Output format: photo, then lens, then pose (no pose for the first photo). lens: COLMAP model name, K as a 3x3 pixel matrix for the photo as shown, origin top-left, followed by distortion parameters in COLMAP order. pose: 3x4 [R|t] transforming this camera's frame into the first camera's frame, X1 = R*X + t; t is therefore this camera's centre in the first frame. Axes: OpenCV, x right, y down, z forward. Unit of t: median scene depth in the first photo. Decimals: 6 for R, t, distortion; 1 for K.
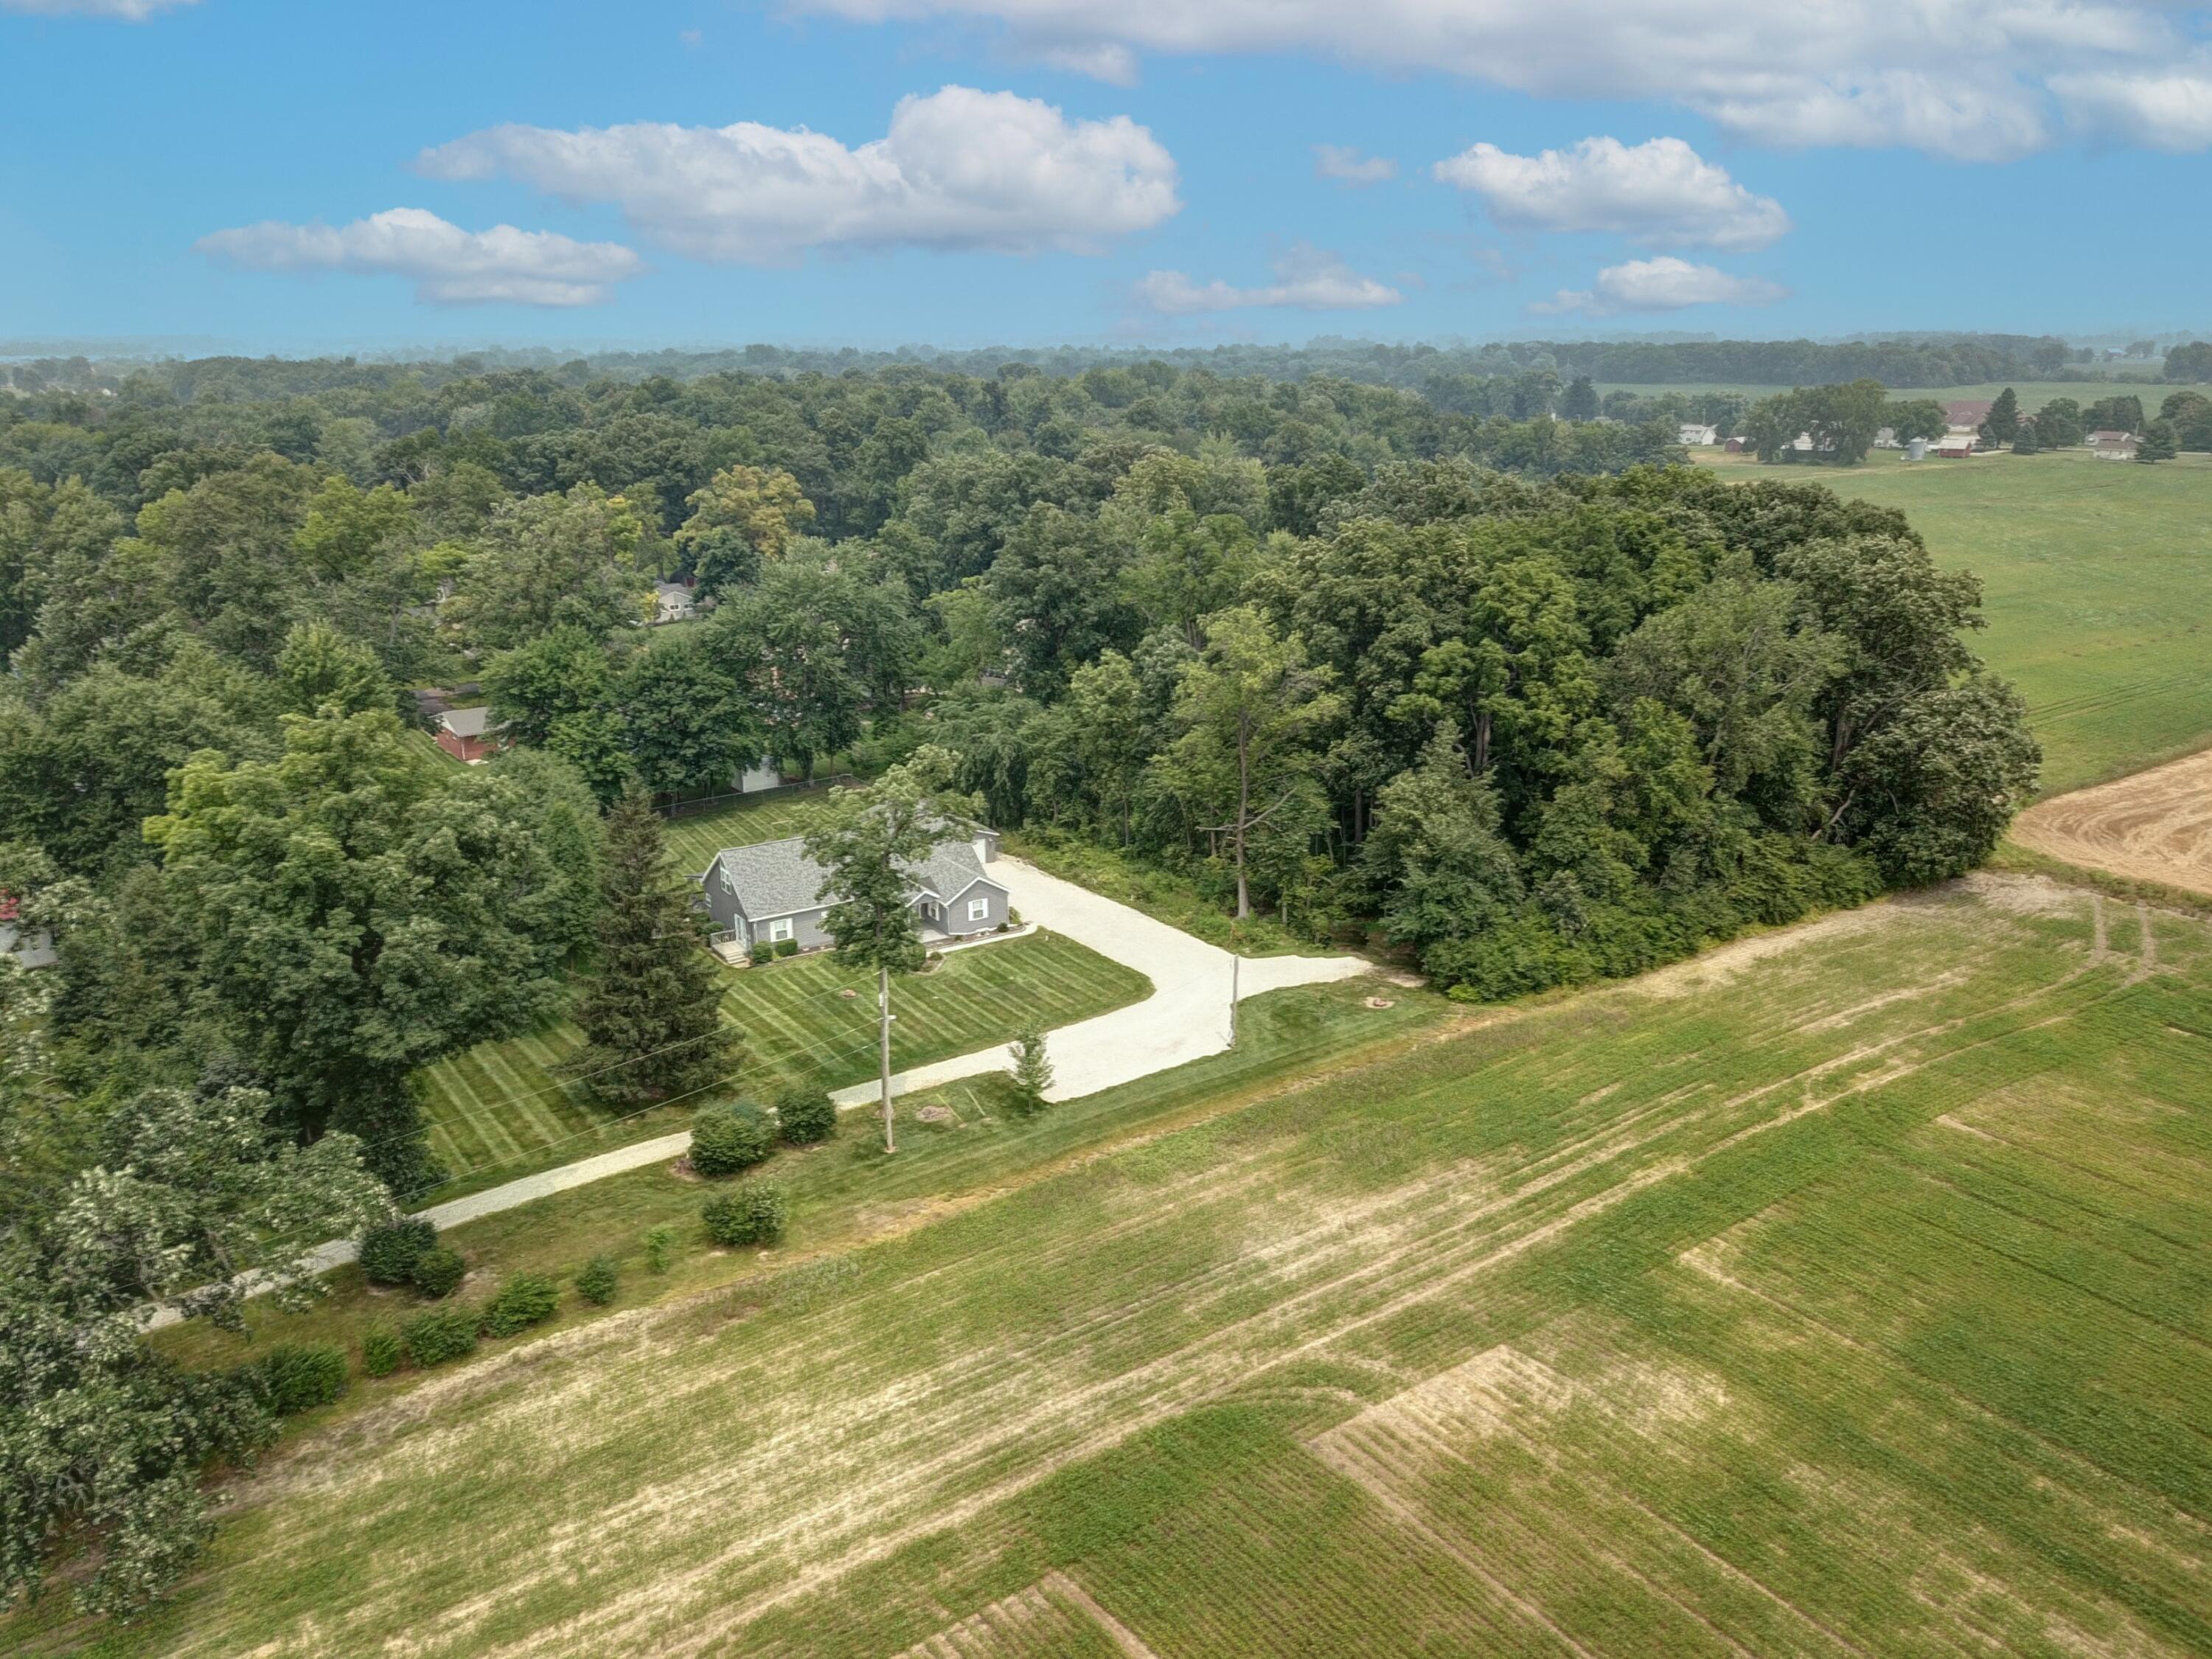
lens RADIAL K [[1672.3, 0, 1104.4], [0, 1672.3, 829.2], [0, 0, 1]] dist [0.007295, -0.002945]
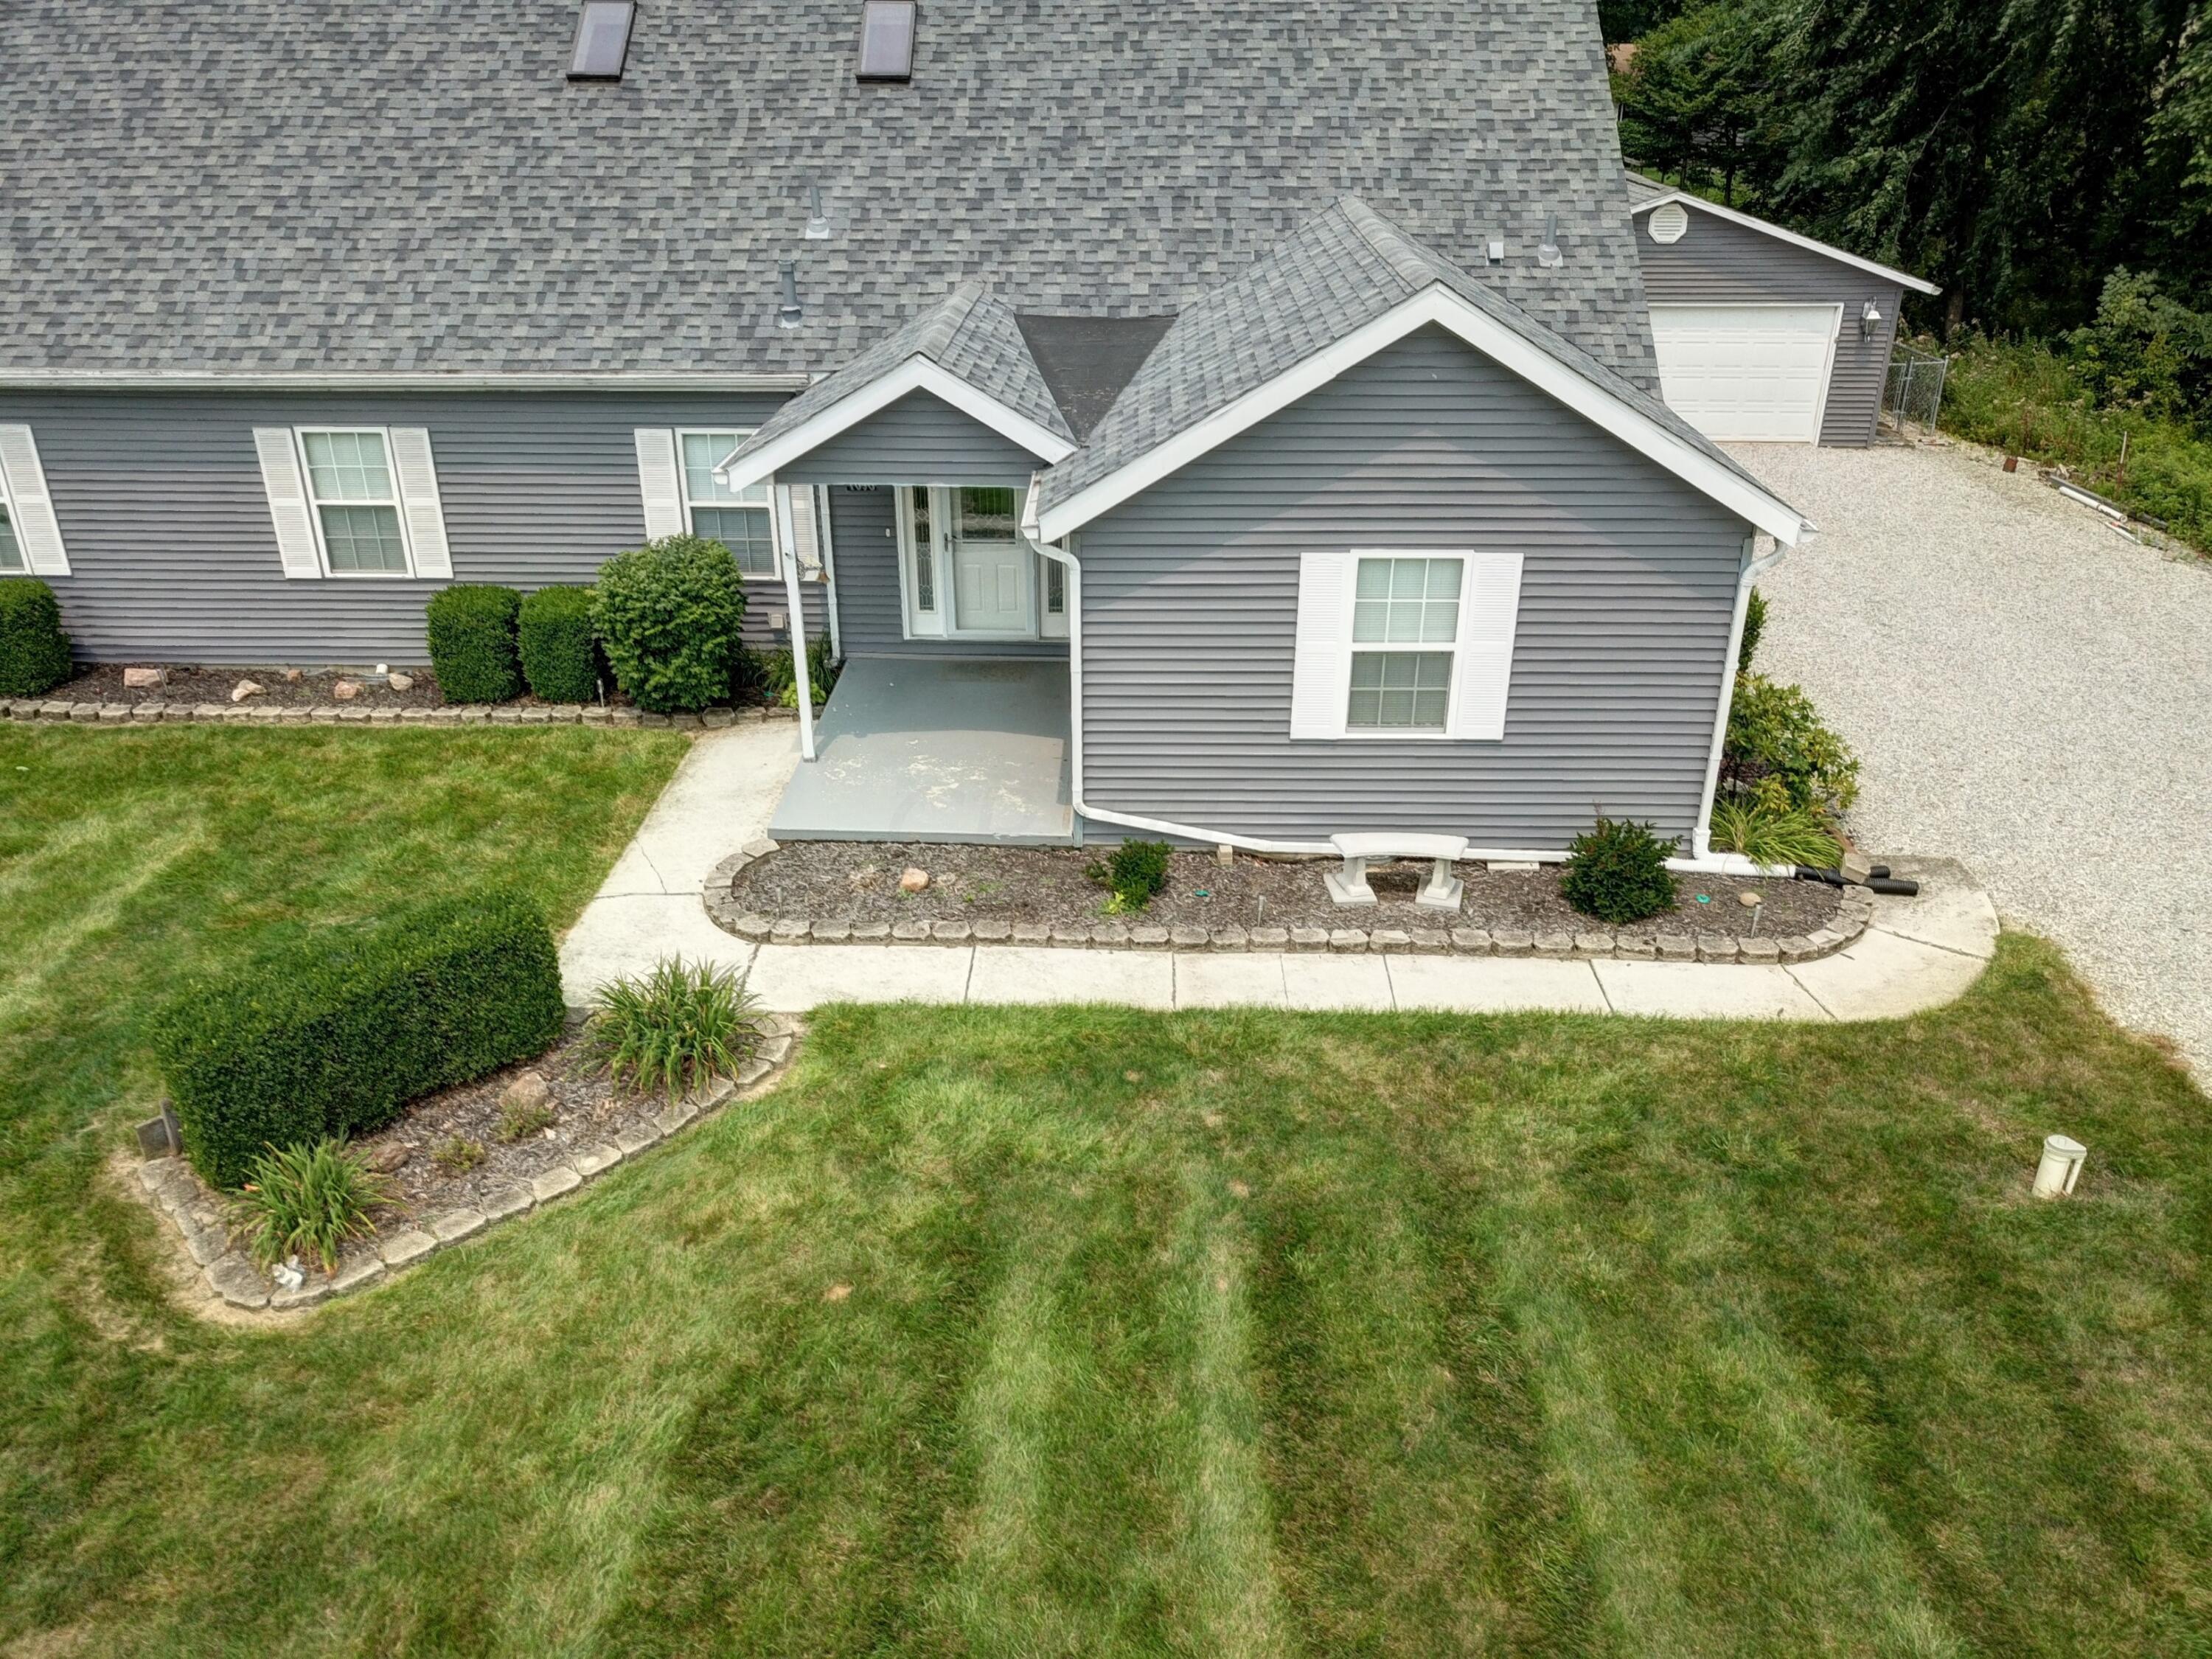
lens RADIAL K [[1672.3, 0, 1125.0], [0, 1672.3, 831.0], [0, 0, 1]] dist [0.007295, -0.002945]
pose [[0.799678, 0.252262, -0.544866, -0.029281], [-0.158448, 0.963954, 0.213743, 0.039281], [0.579145, -0.084592, 0.810824, 0.899326]]
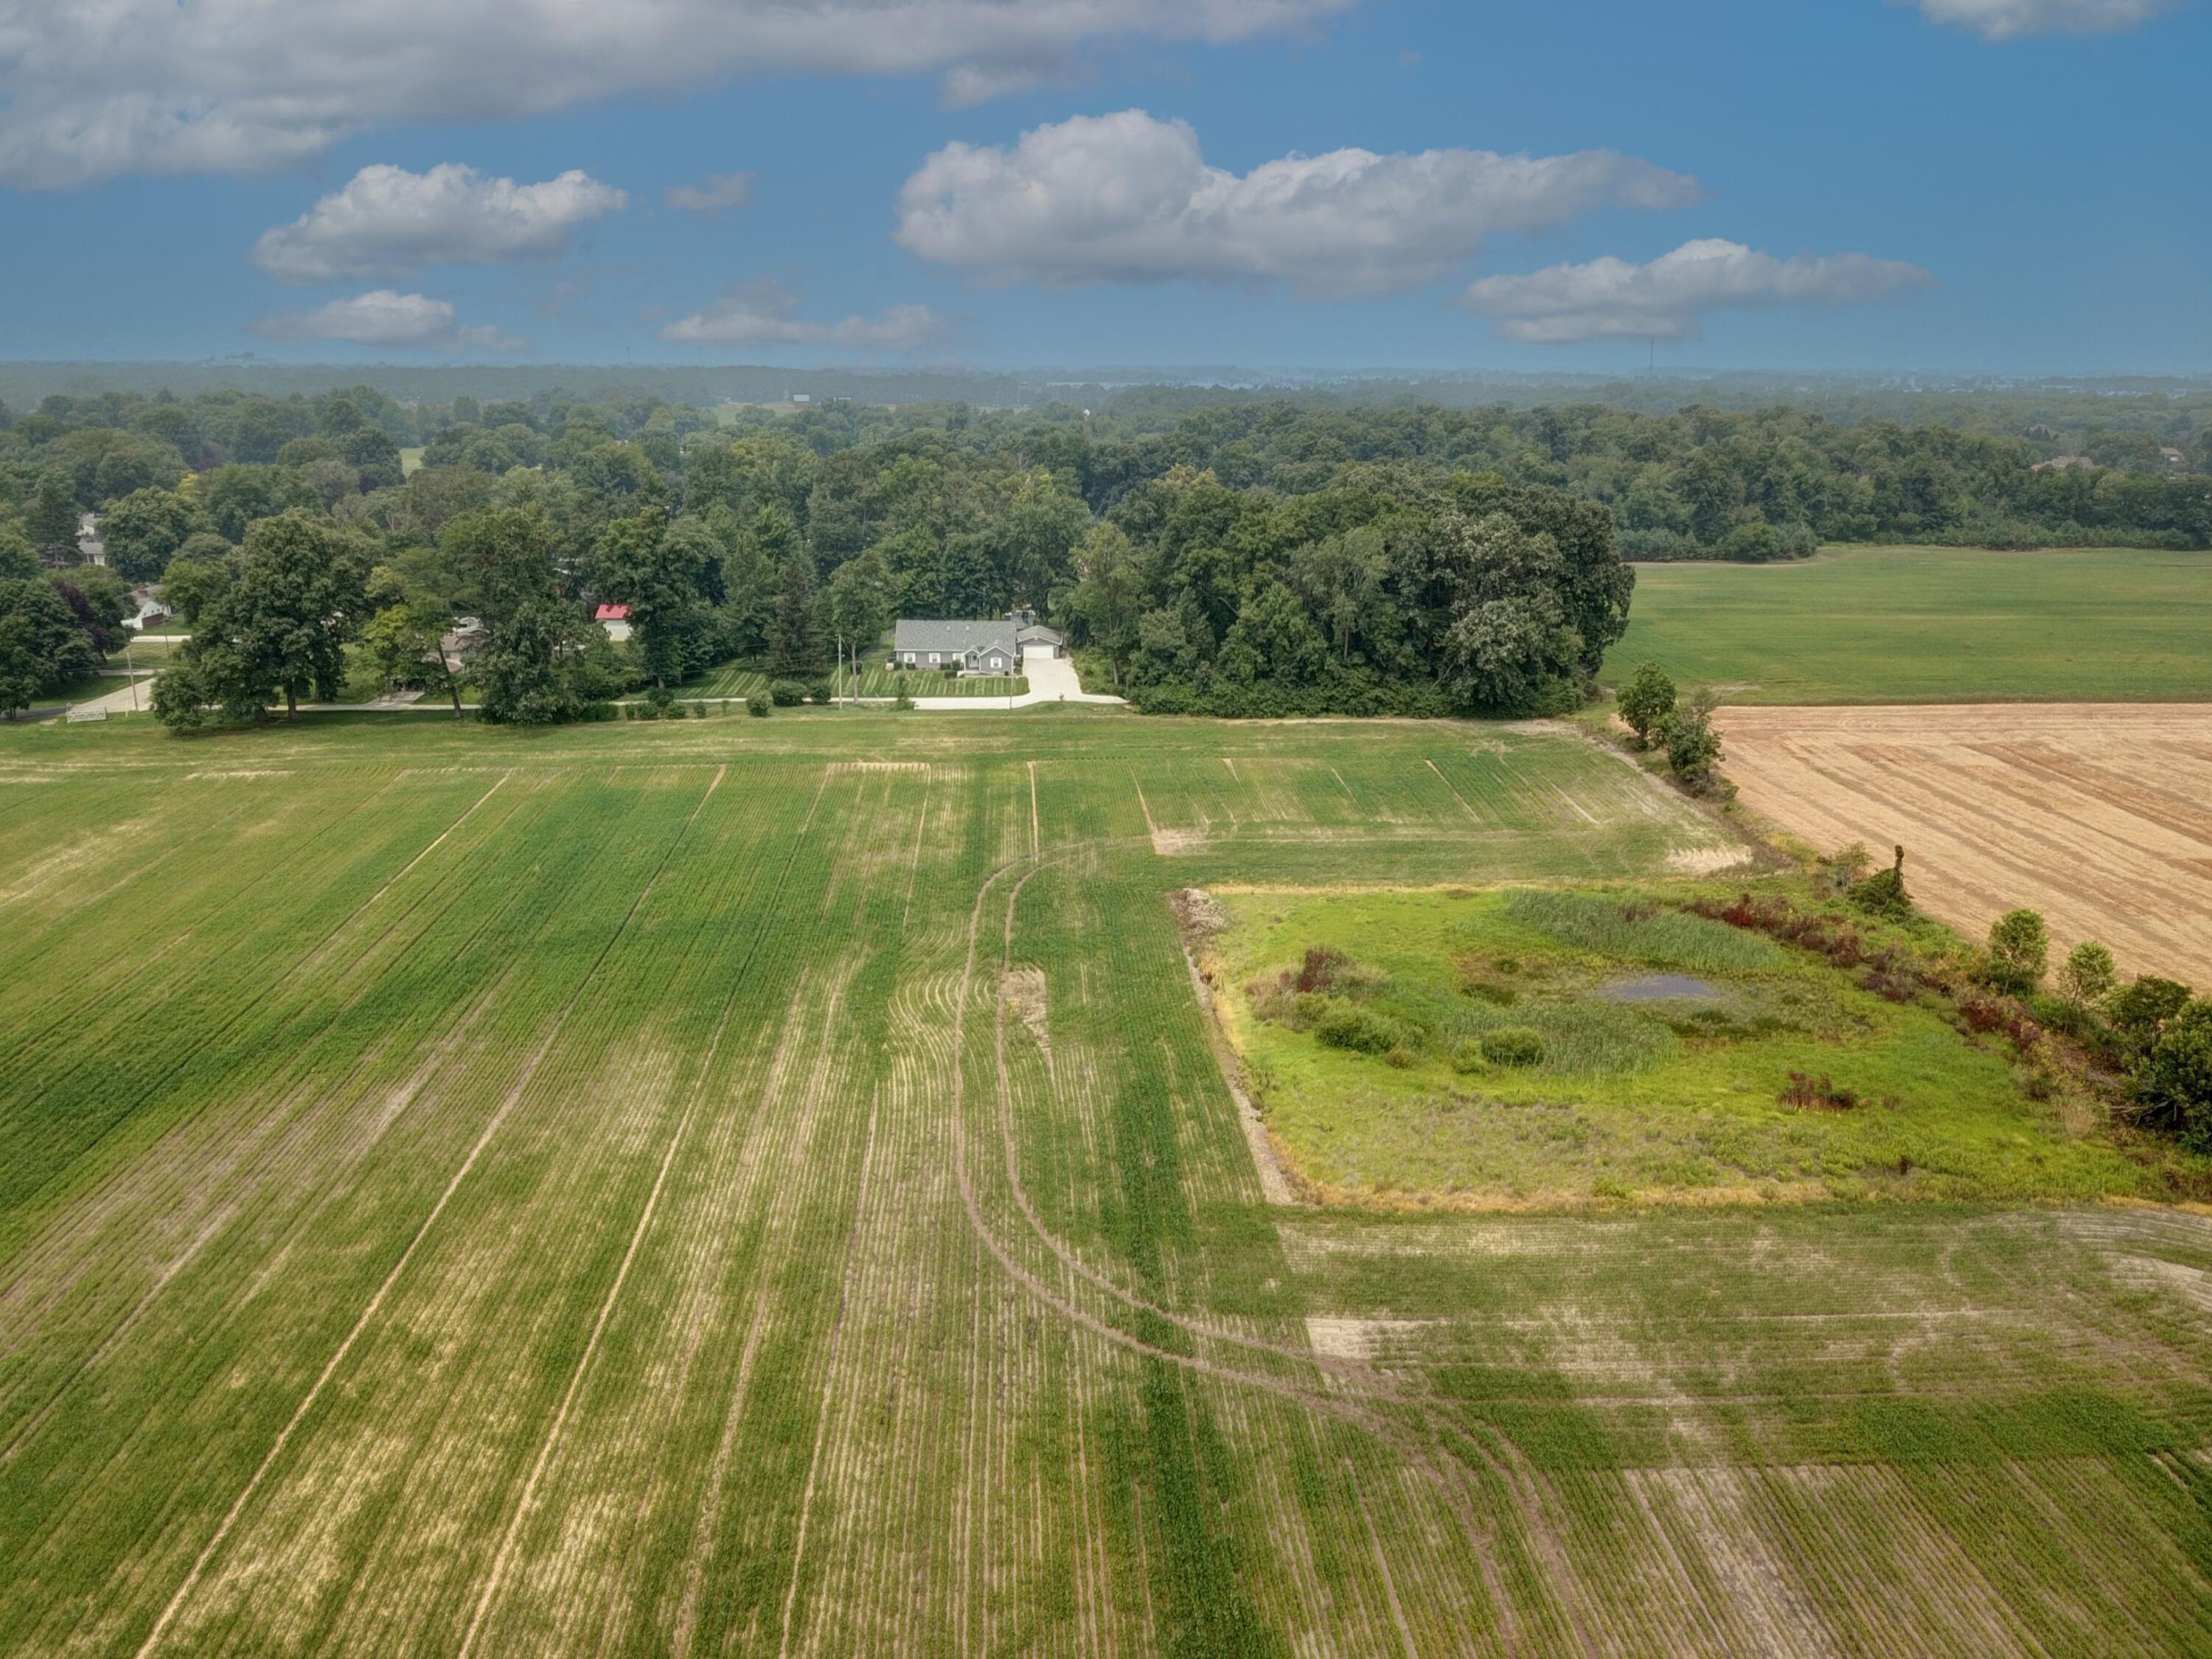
lens RADIAL K [[1672.3, 0, 1107.7], [0, 1672.3, 829.3], [0, 0, 1]] dist [0.007295, -0.002945]
pose [[0.829939, 0.152254, -0.536675, 1.220883], [-0.158602, 0.986734, 0.034666, 0.160852], [0.534834, 0.056347, 0.843076, -0.716114]]
